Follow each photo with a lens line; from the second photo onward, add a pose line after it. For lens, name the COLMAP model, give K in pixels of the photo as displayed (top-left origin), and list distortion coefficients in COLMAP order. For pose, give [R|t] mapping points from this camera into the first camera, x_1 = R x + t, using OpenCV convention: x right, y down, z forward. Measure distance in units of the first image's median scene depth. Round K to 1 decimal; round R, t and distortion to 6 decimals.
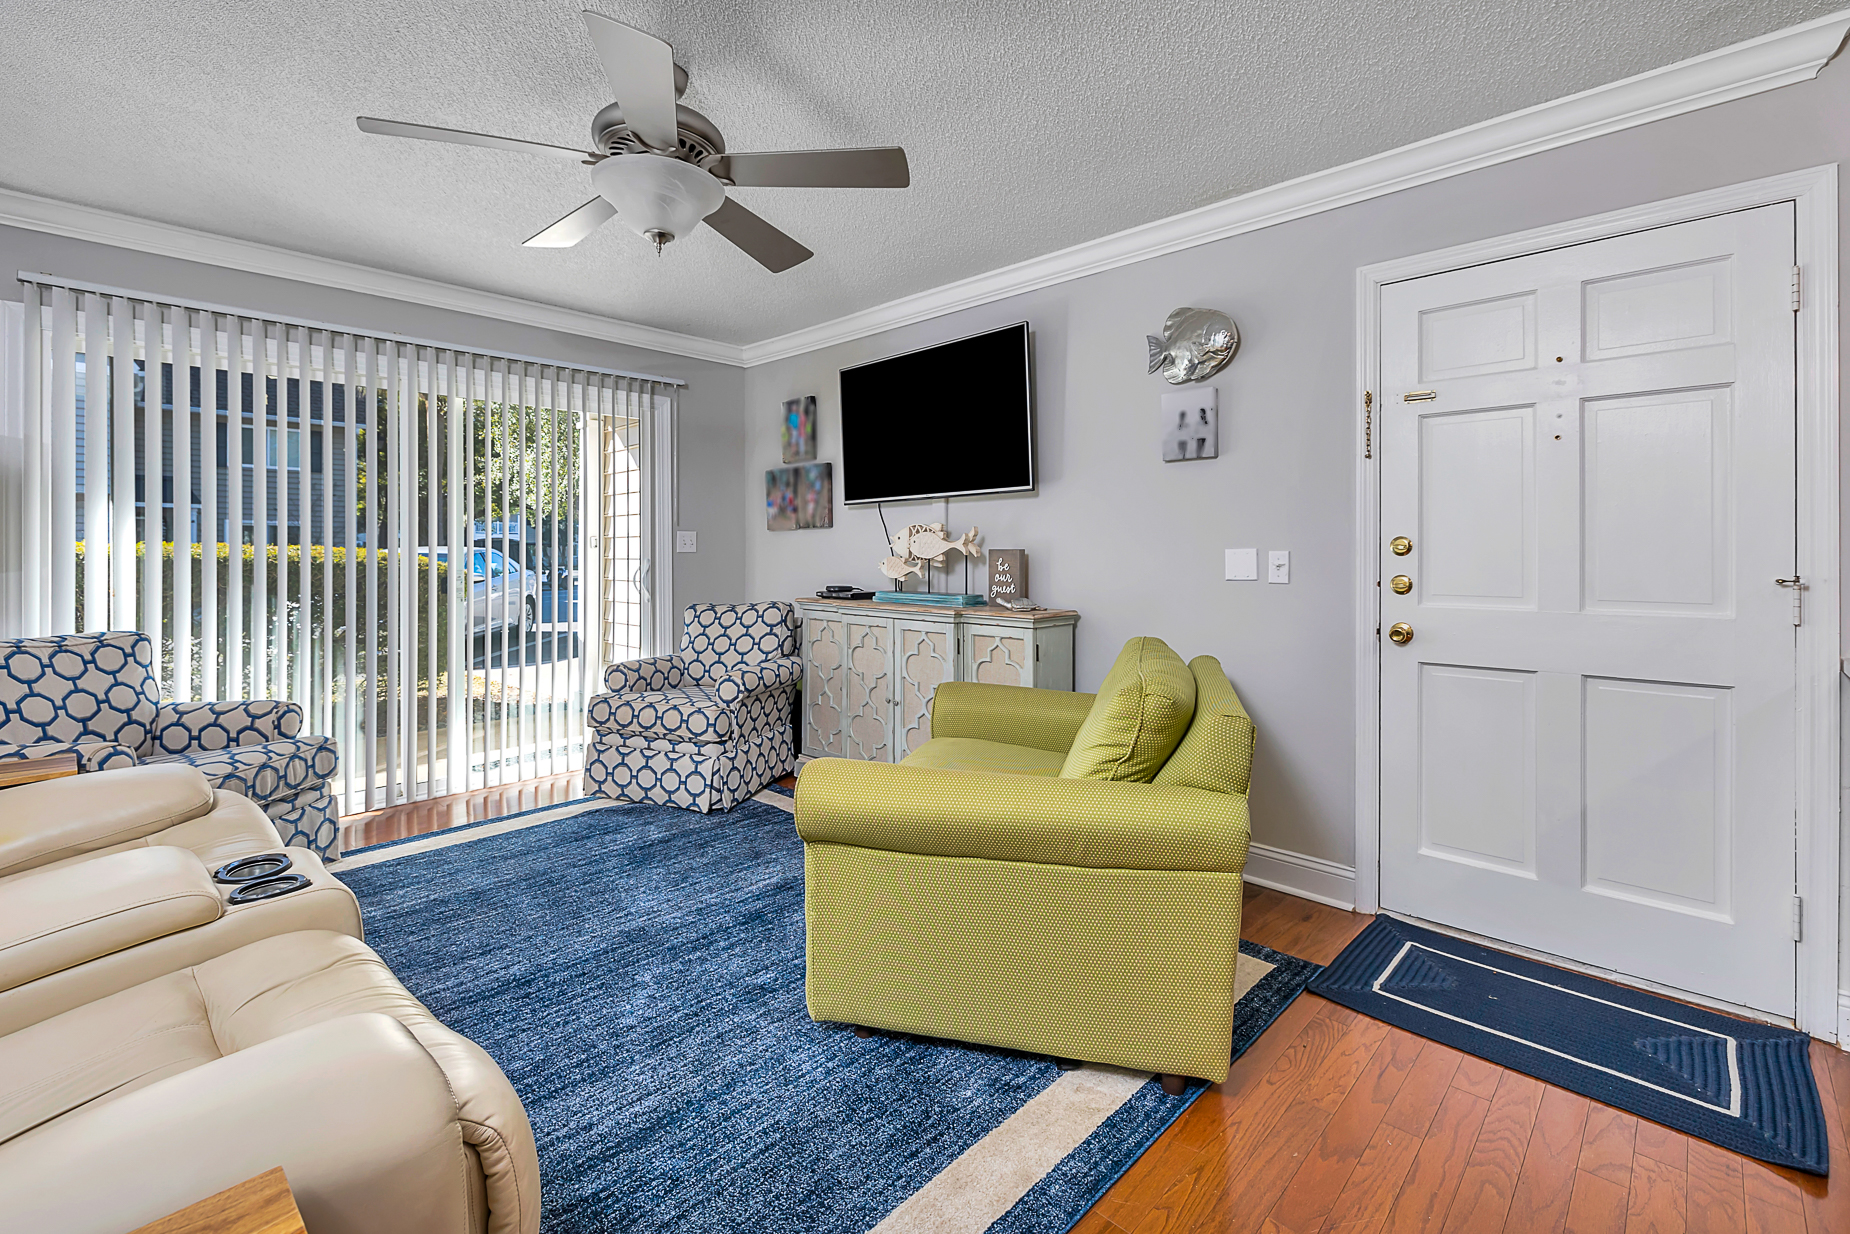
lens RADIAL K [[827.4, 0, 927.6], [0, 827.4, 559.5], [0, 0, 1]] dist [-0.001156, -0.000179]
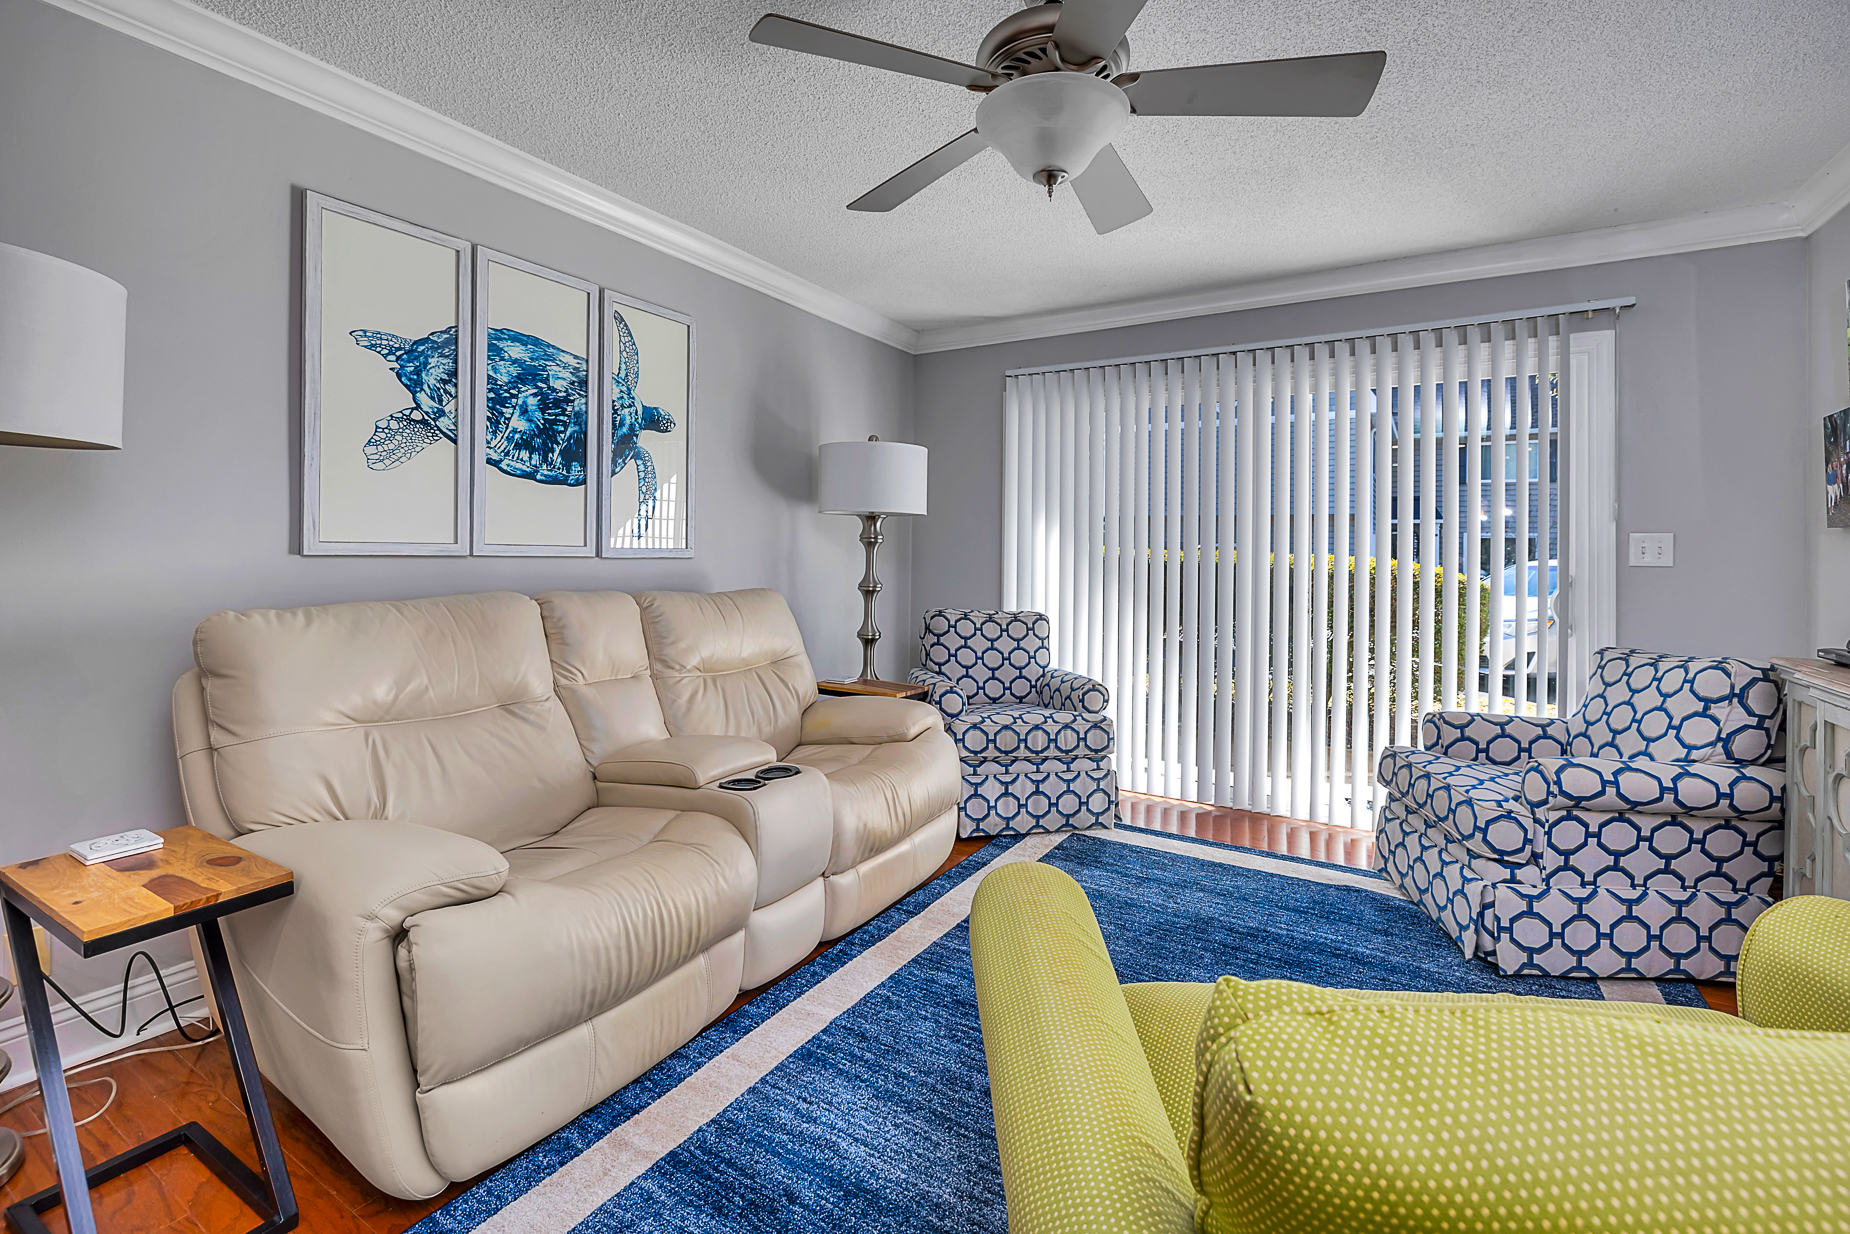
lens RADIAL K [[827.4, 0, 927.6], [0, 827.4, 559.5], [0, 0, 1]] dist [-0.001156, -0.000179]
pose [[0.195663, 0.010625, -0.980614, 0.271402], [-0.026852, 0.999624, 0.005473, -0.003135], [0.980303, 0.025261, 0.195875, 0.416812]]
